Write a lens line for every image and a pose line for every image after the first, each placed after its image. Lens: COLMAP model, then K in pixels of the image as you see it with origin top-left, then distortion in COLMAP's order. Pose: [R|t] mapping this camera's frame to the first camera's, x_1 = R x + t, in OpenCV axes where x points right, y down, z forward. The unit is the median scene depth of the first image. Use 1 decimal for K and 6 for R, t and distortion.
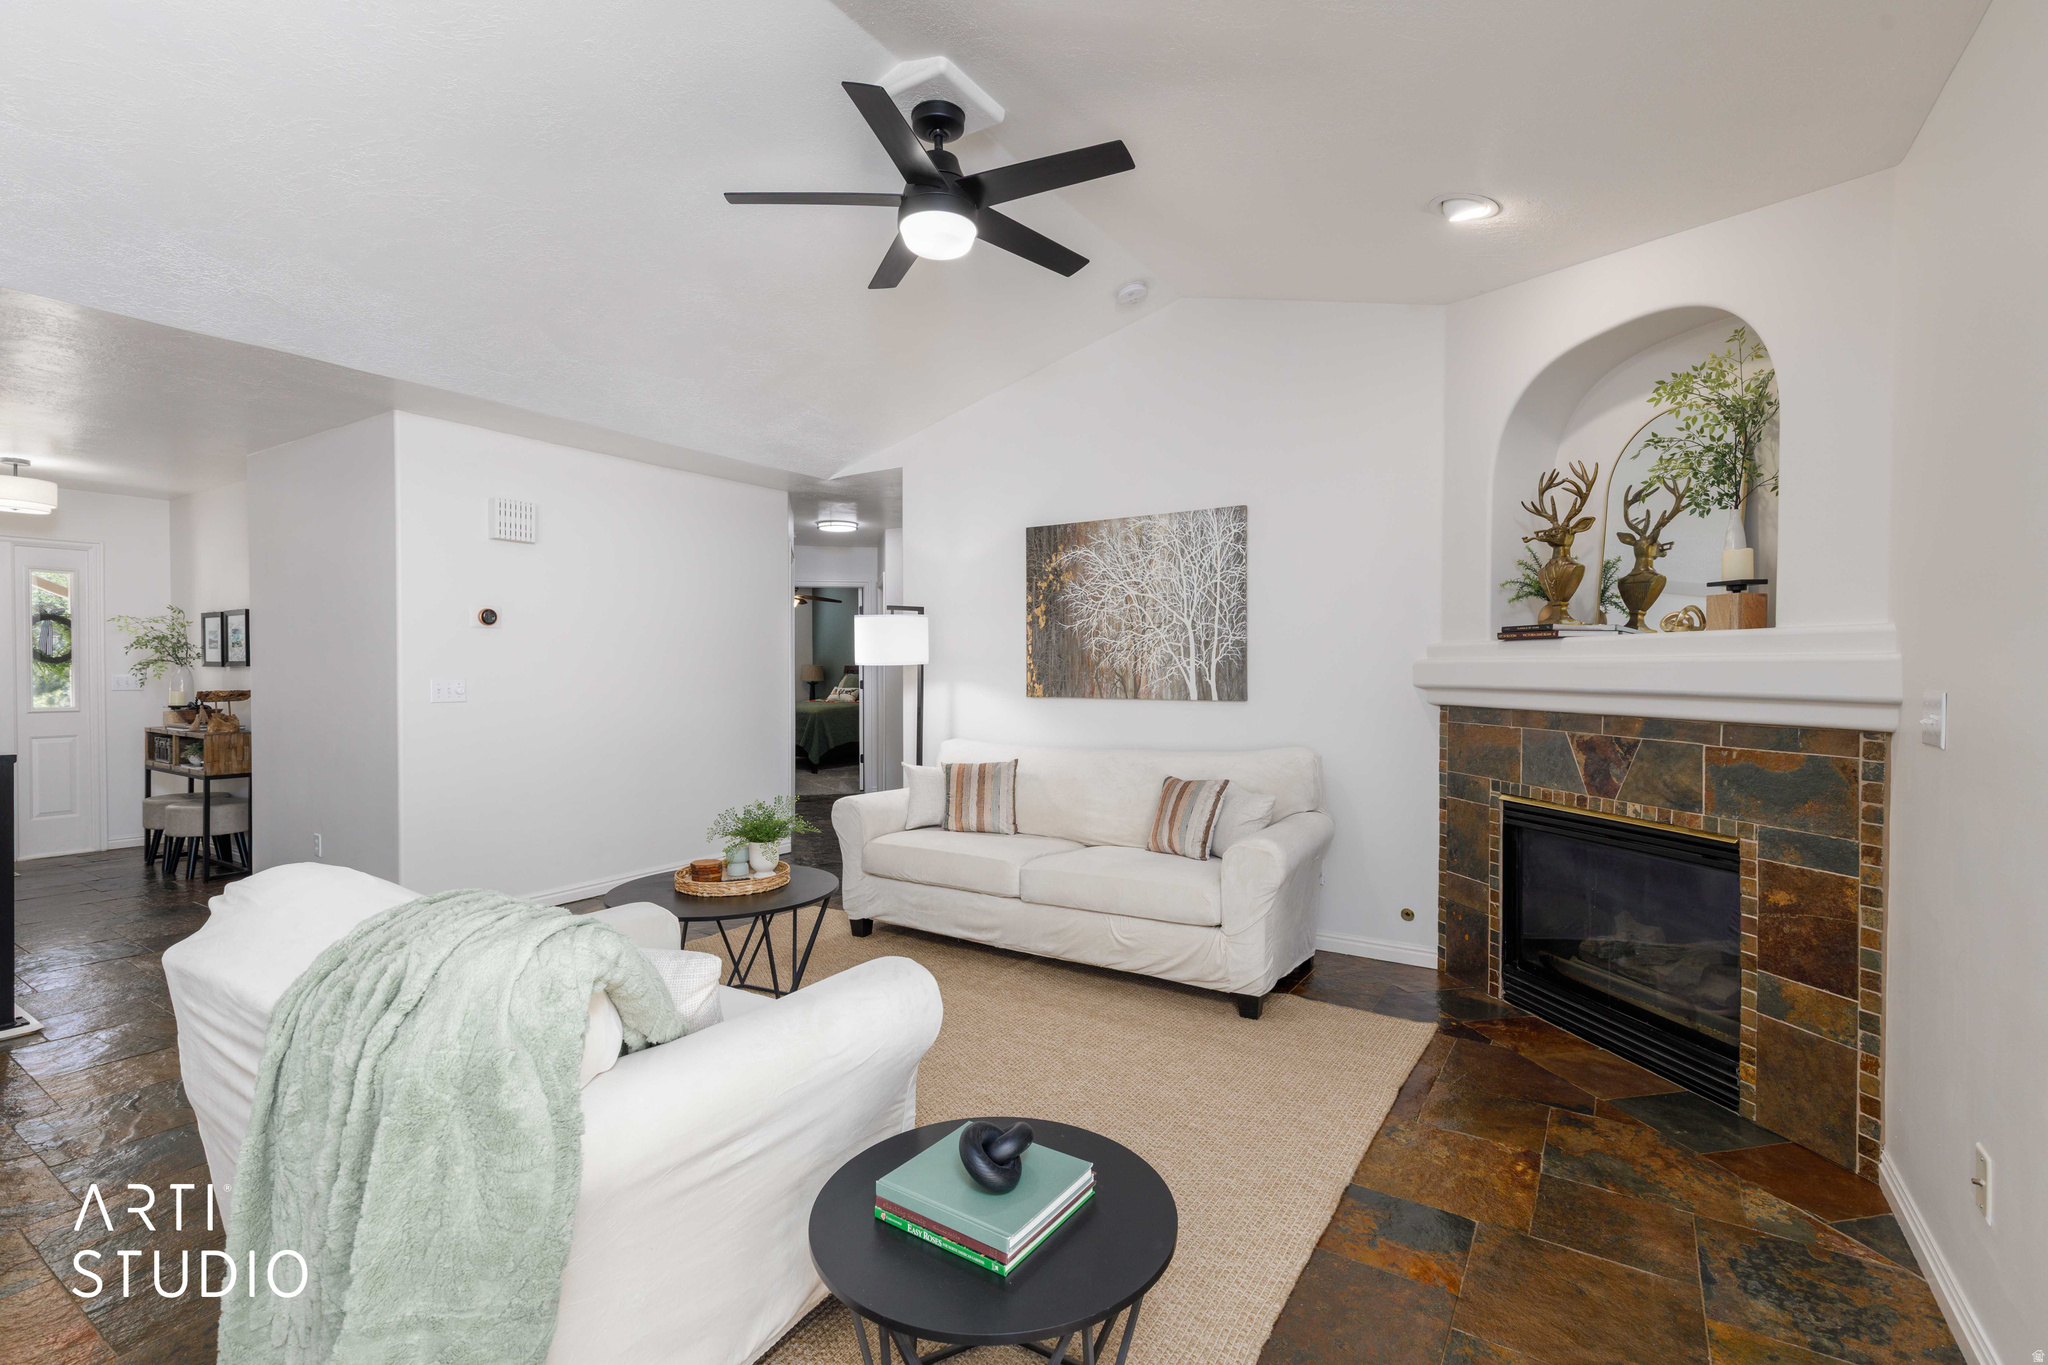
lens RADIAL K [[919.7, 0, 1024.0], [0, 919.7, 682.5], [0, 0, 1]] dist [0.003797, 0.000267]
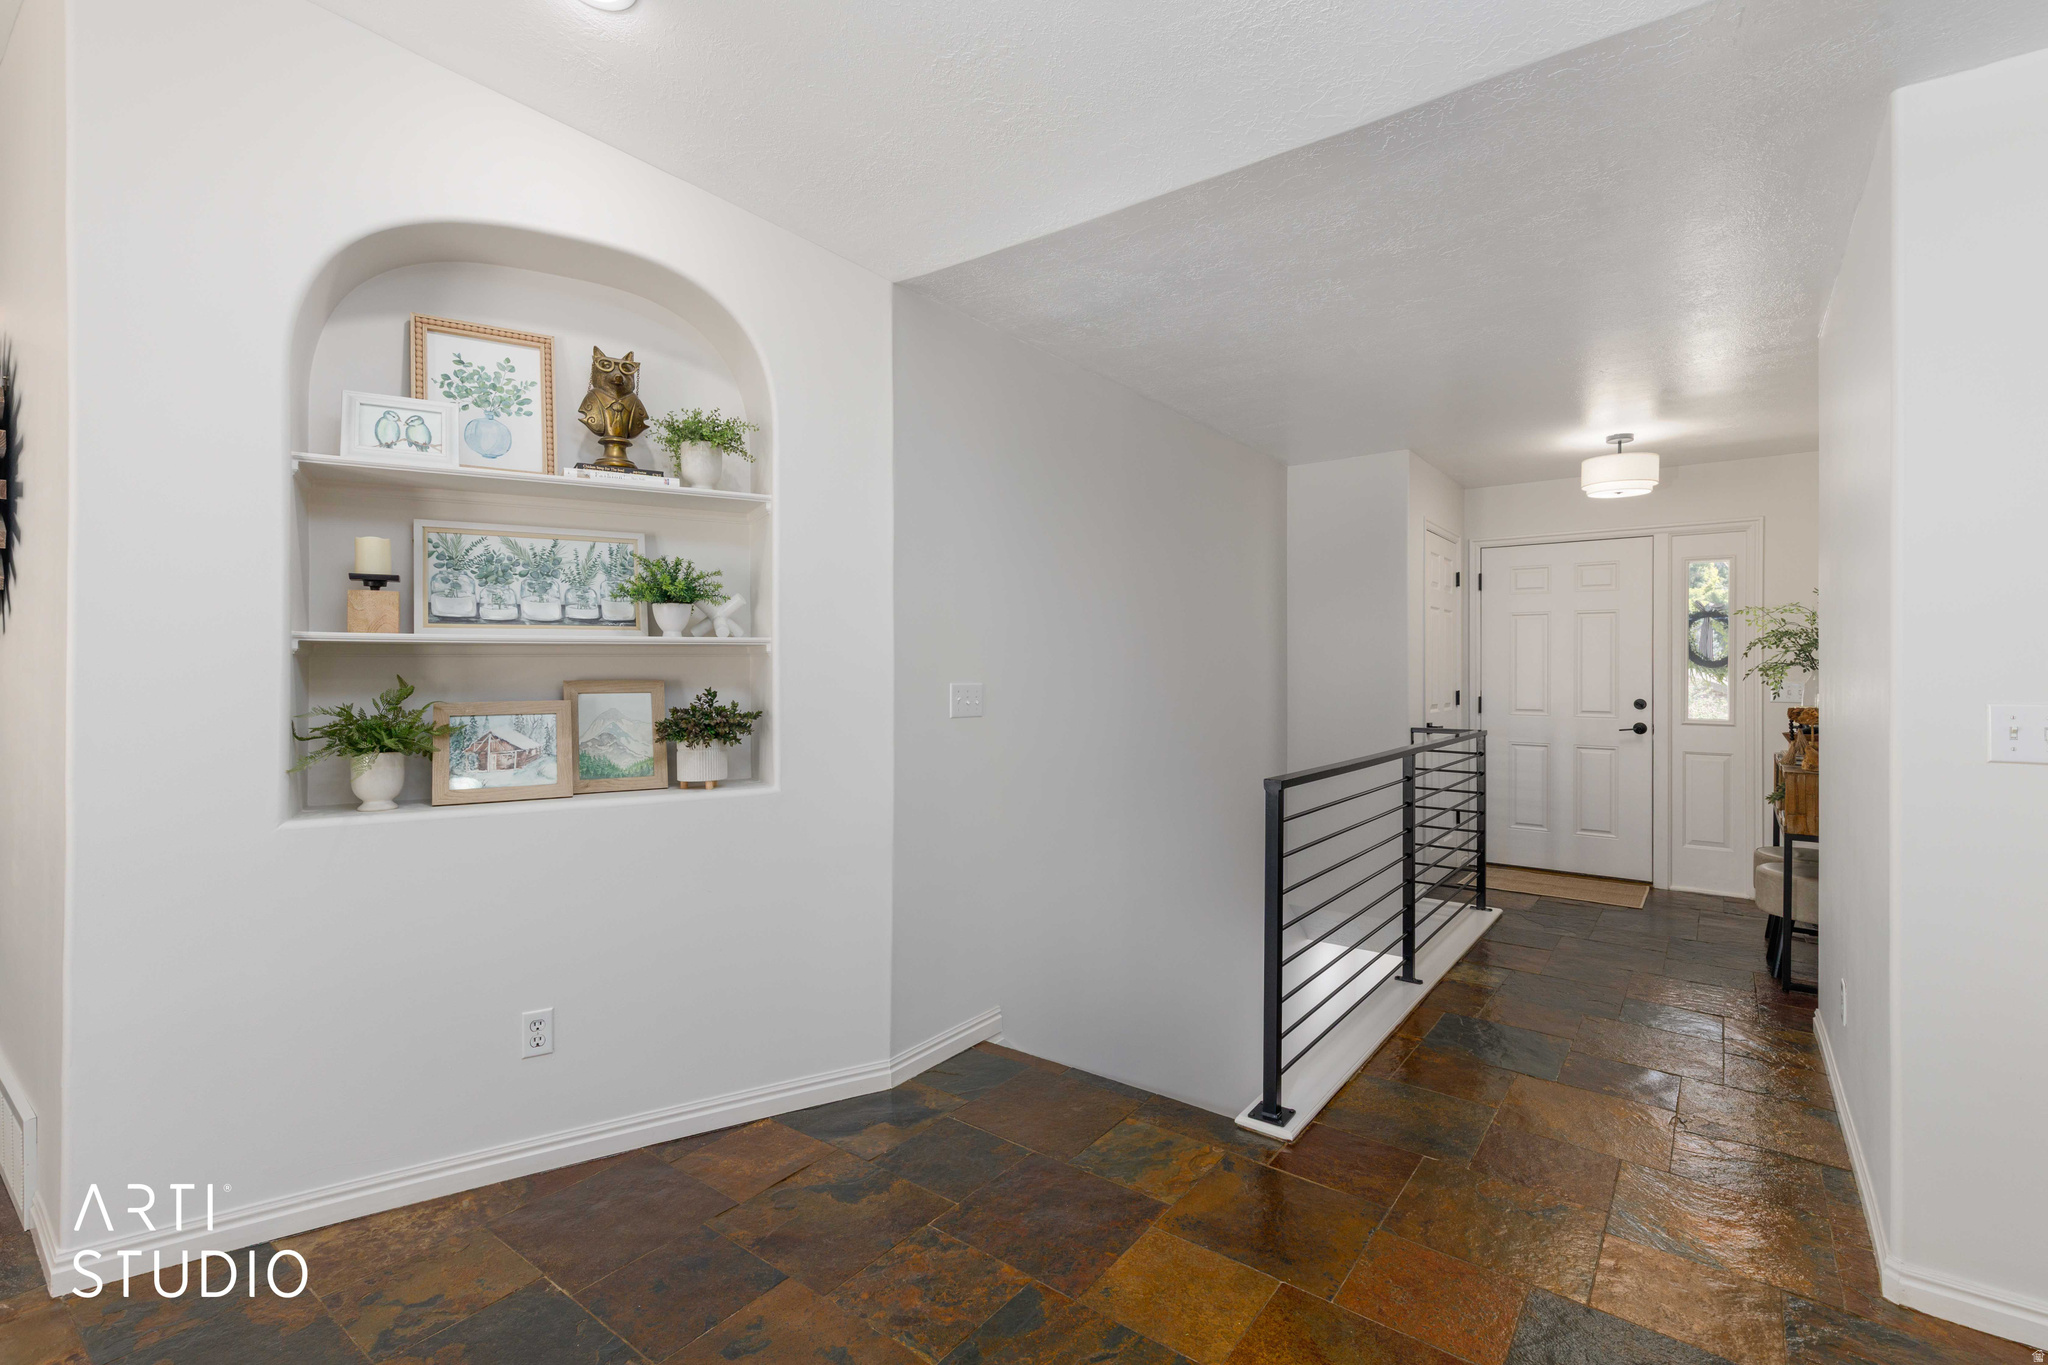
lens RADIAL K [[922.5, 0, 1018.1], [0, 922.5, 668.7], [0, 0, 1]] dist [0.003115, 0.000587]
pose [[-0.077817, -0.002312, -0.996965, -0.145548], [-0.016735, 0.999859, -0.001012, -0.008265], [0.996827, 0.016606, -0.077844, 0.430691]]
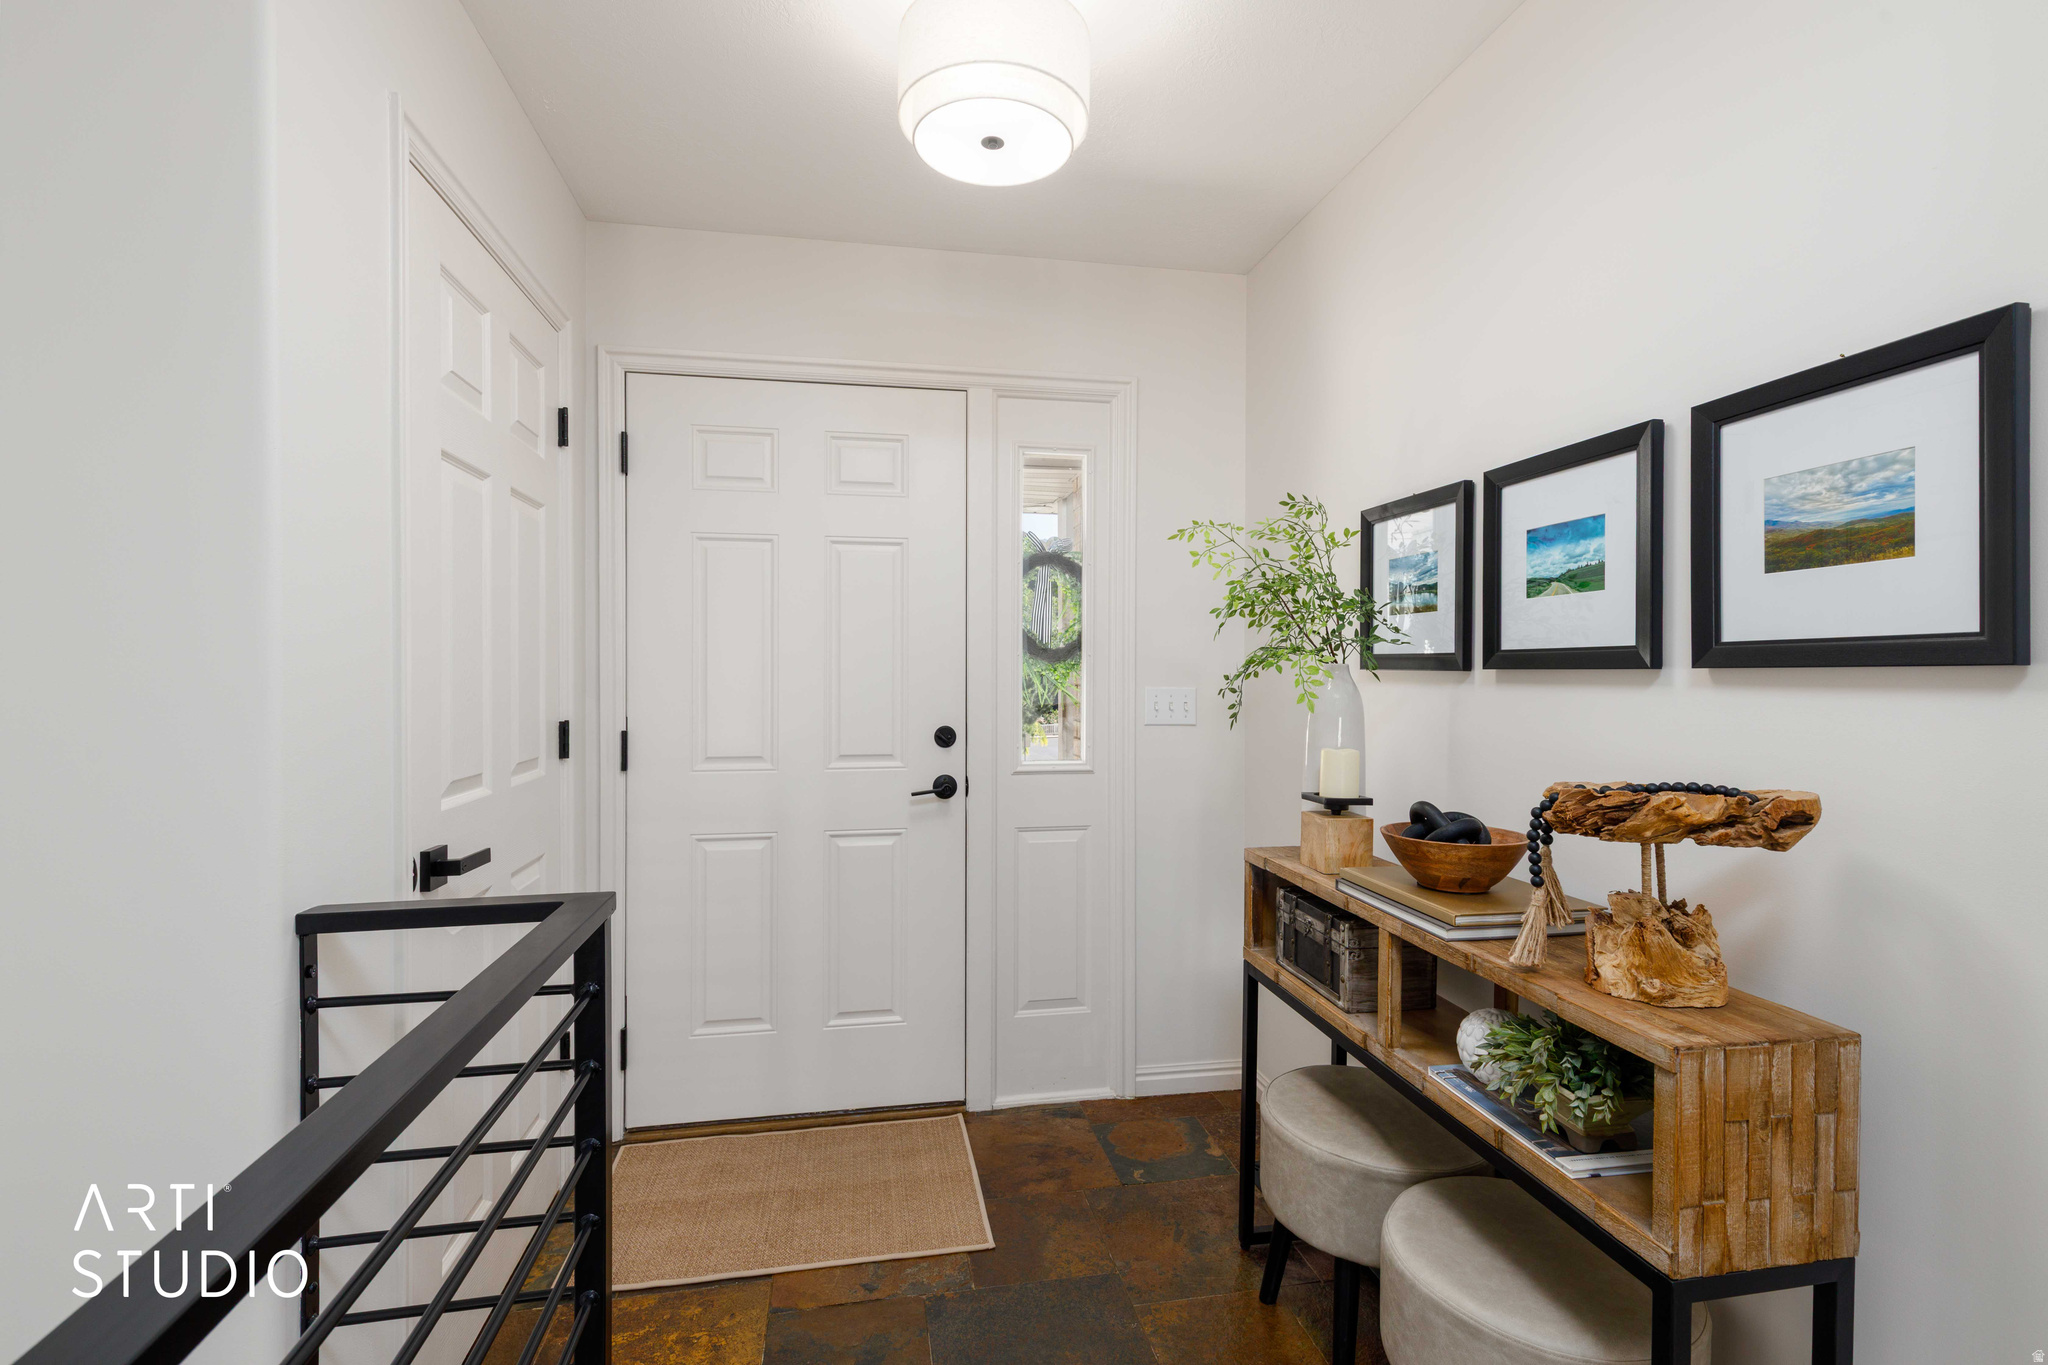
lens RADIAL K [[919.7, 0, 1024.0], [0, 919.7, 682.5], [0, 0, 1]] dist [0.003797, 0.000267]
pose [[0.688508, 0.011263, -0.725141, -0.746440], [-0.011465, 0.999923, 0.004645, -0.012685], [0.725138, 0.005115, 0.688584, 0.692052]]
